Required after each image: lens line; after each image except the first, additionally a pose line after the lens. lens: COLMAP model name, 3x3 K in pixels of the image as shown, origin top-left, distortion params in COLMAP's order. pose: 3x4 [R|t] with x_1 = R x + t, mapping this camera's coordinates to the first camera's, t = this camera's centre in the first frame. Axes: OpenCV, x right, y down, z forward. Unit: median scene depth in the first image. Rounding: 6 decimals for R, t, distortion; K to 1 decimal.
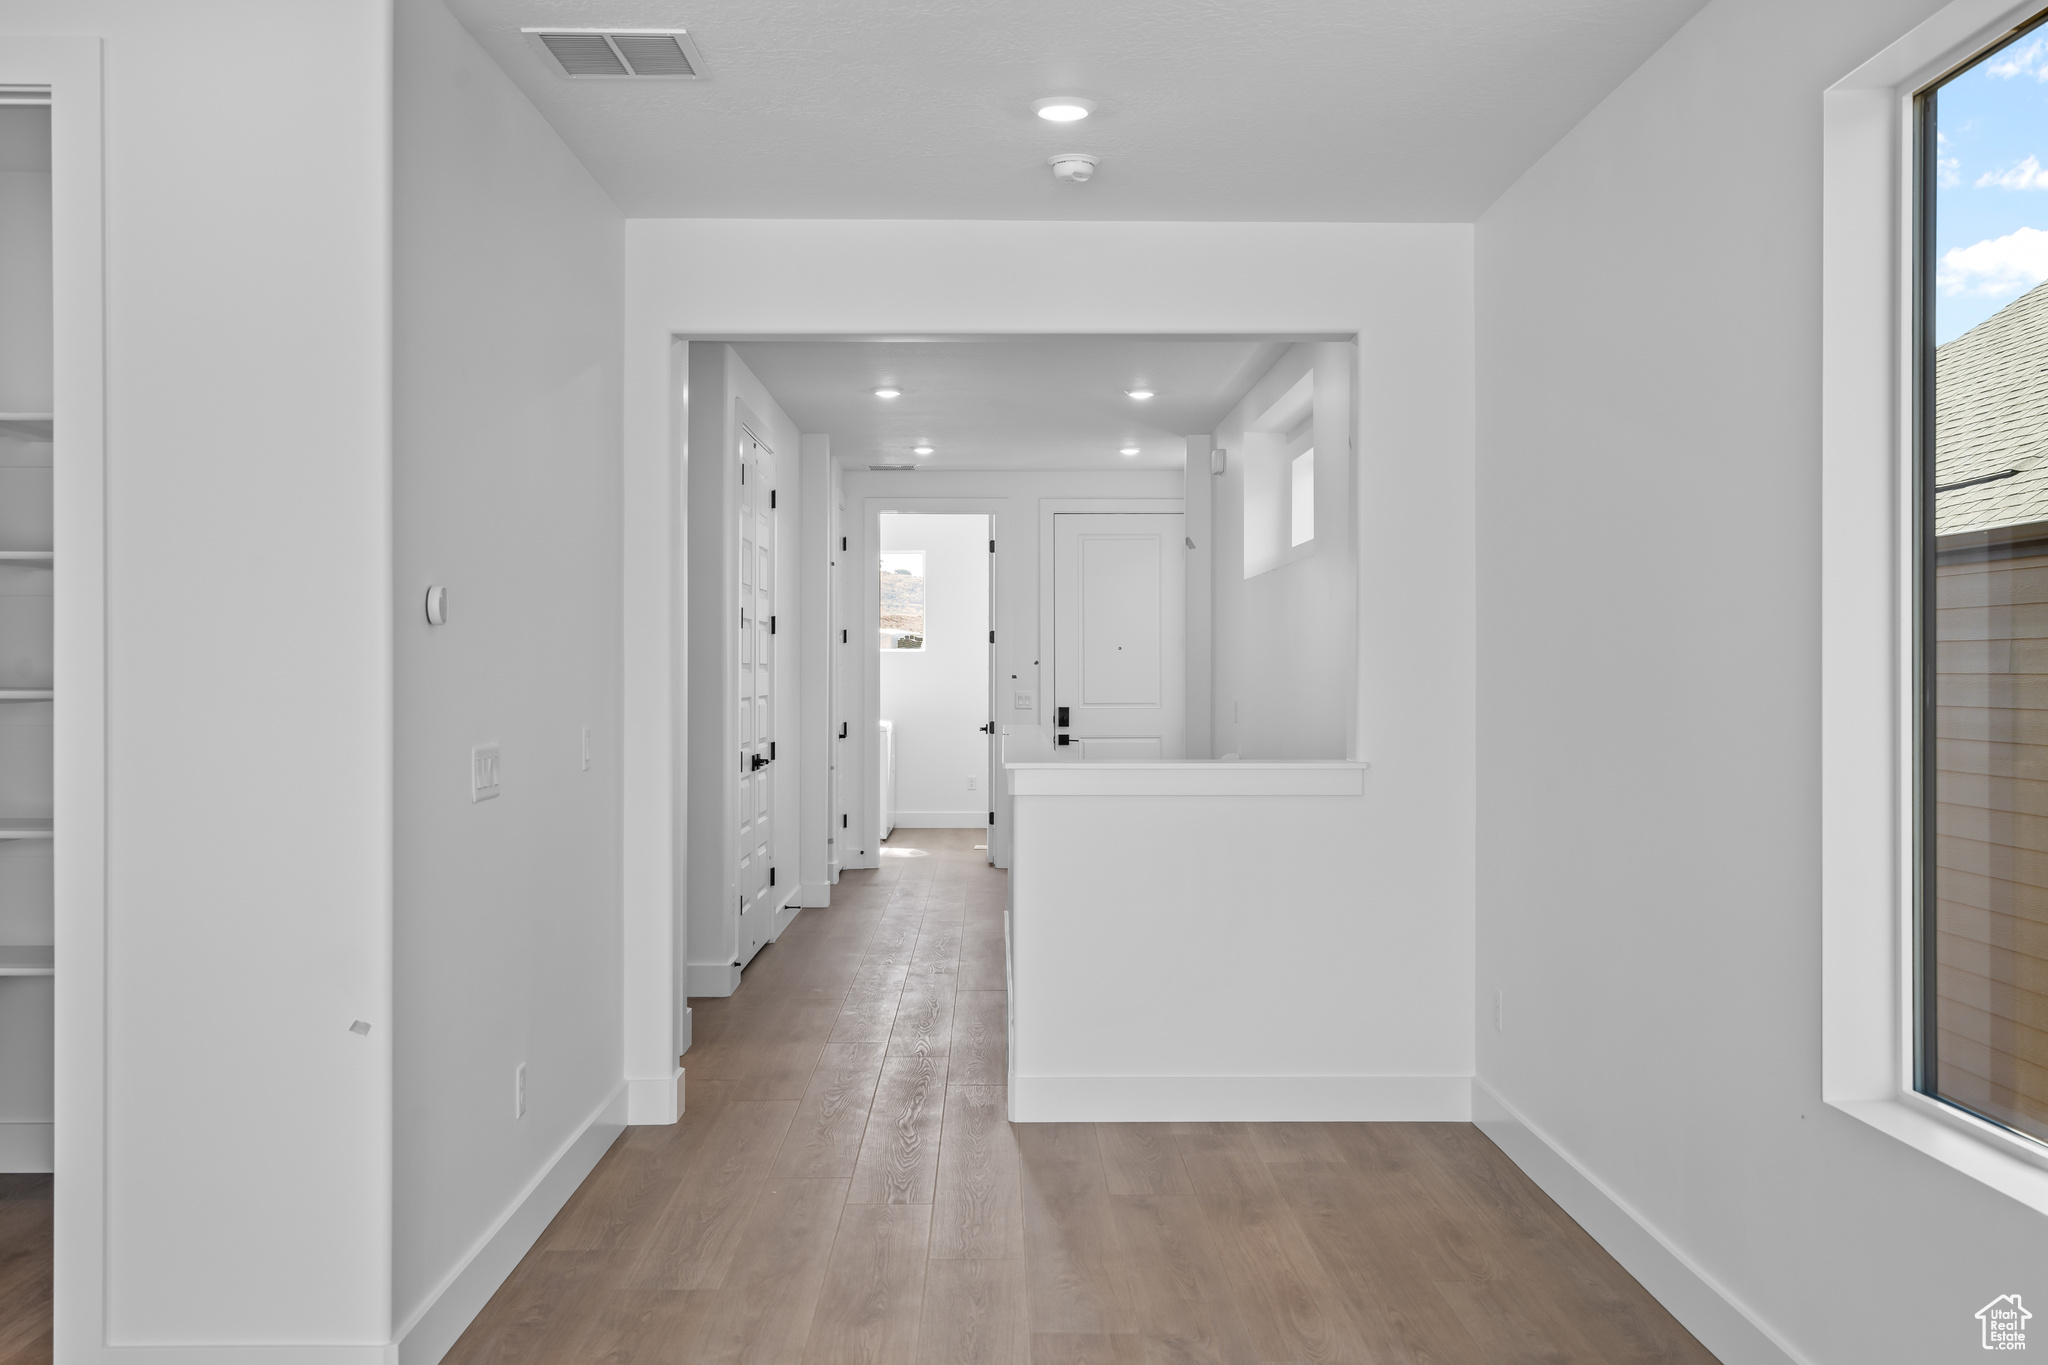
lens RADIAL K [[1912.6, 0, 1025.2], [0, 1912.6, 673.3], [0, 0, 1]] dist [0.000733, 0.000457]
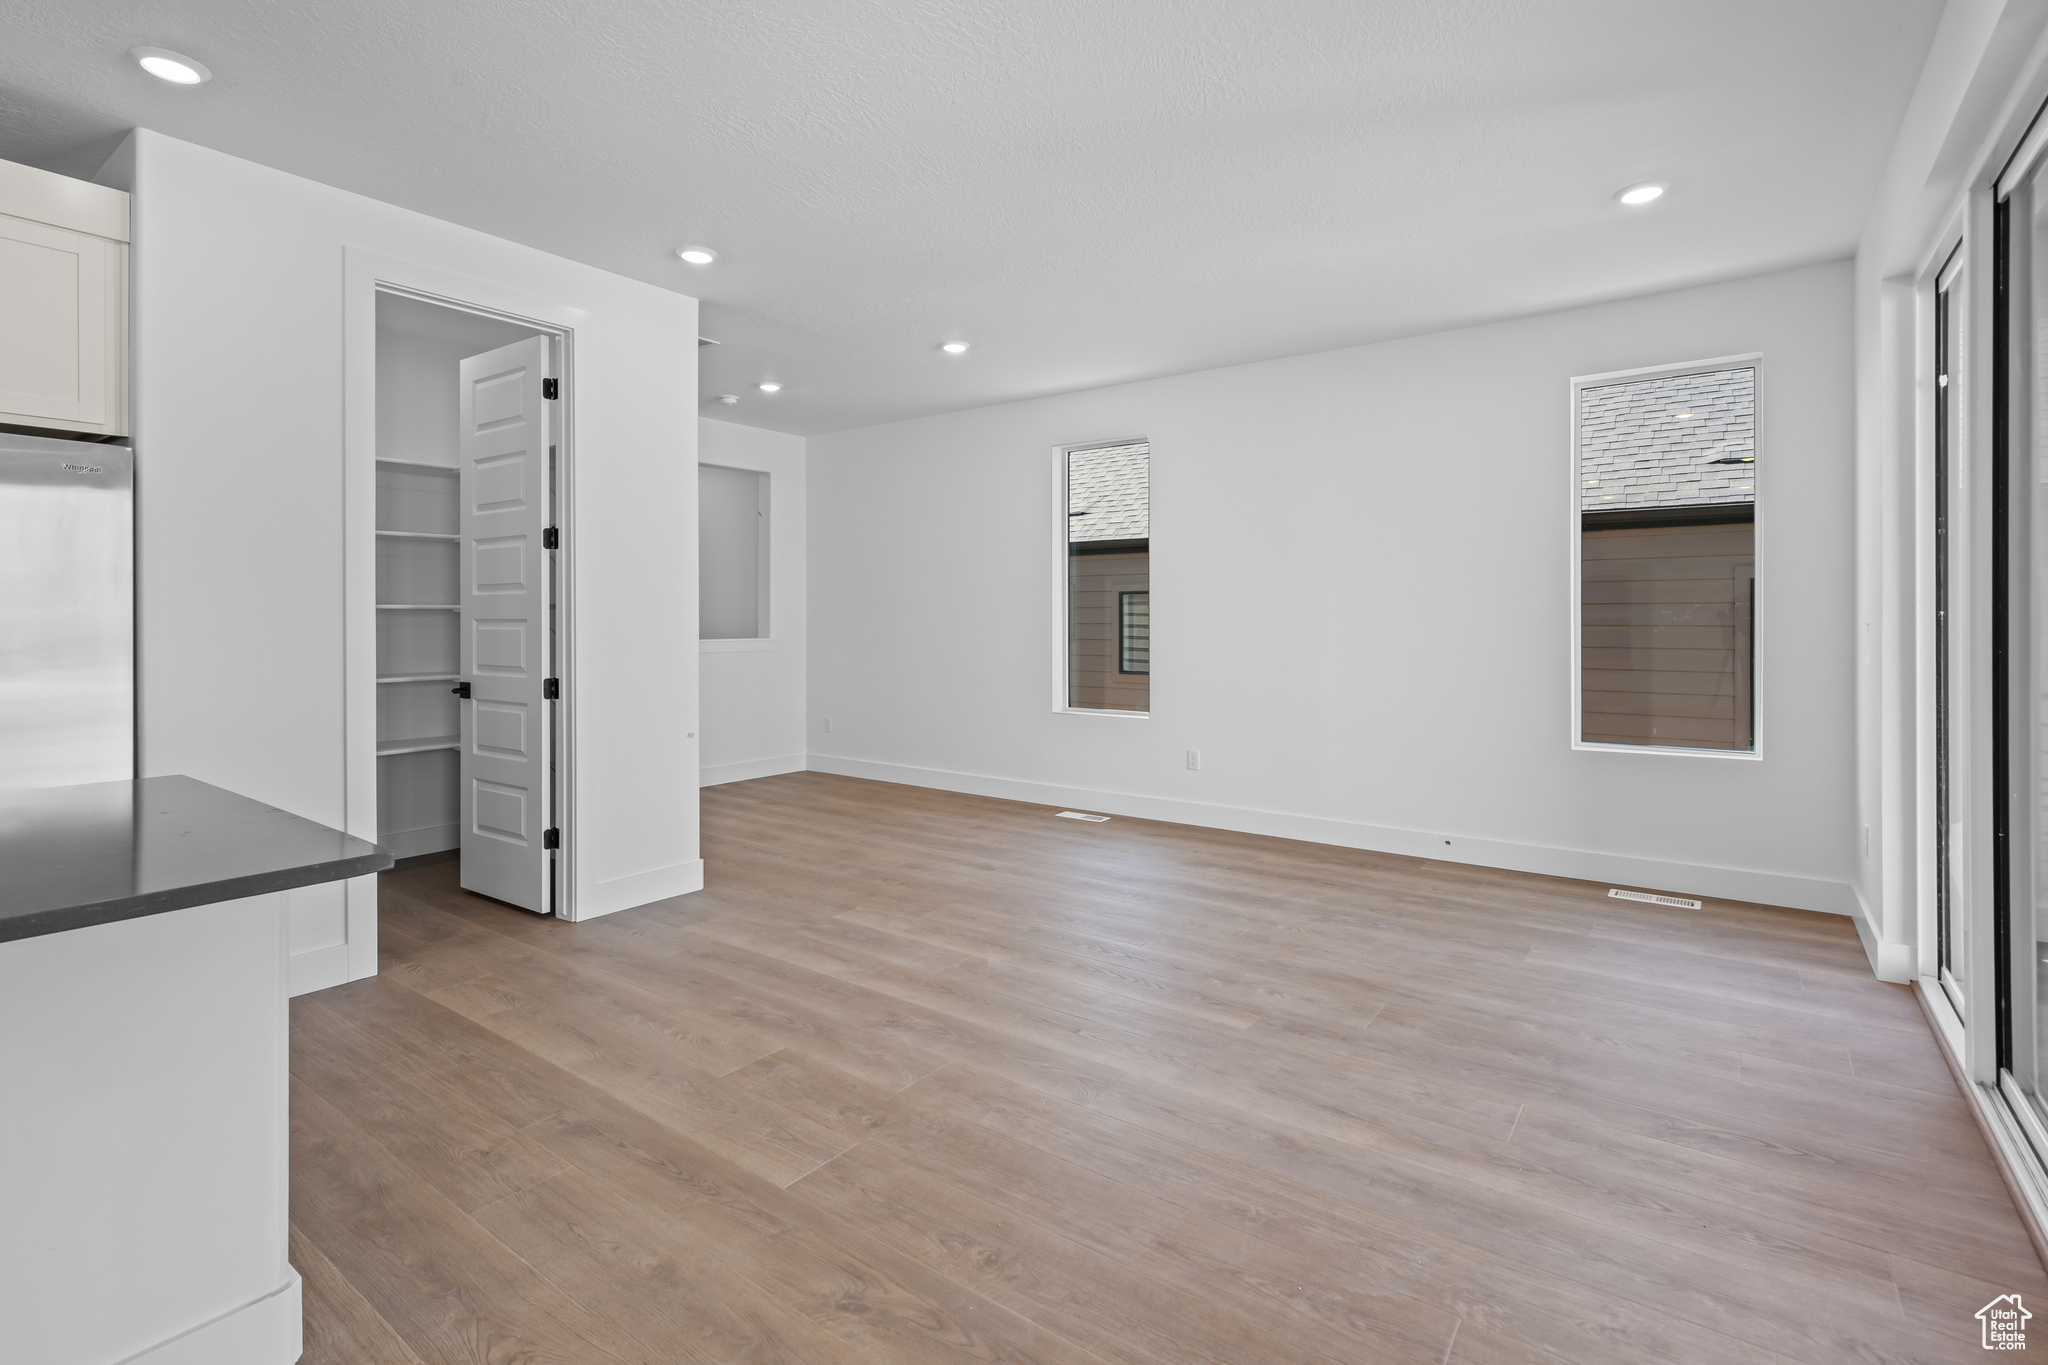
lens RADIAL K [[957.7, 0, 1017.1], [0, 957.7, 616.8], [0, 0, 1]] dist [-0.003459, 0.000767]
pose [[0.604857, -0.000652, 0.796334, -0.661670], [0.003115, 0.999994, -0.001547, 0.020885], [-0.796328, 0.003417, 0.604856, -0.056797]]
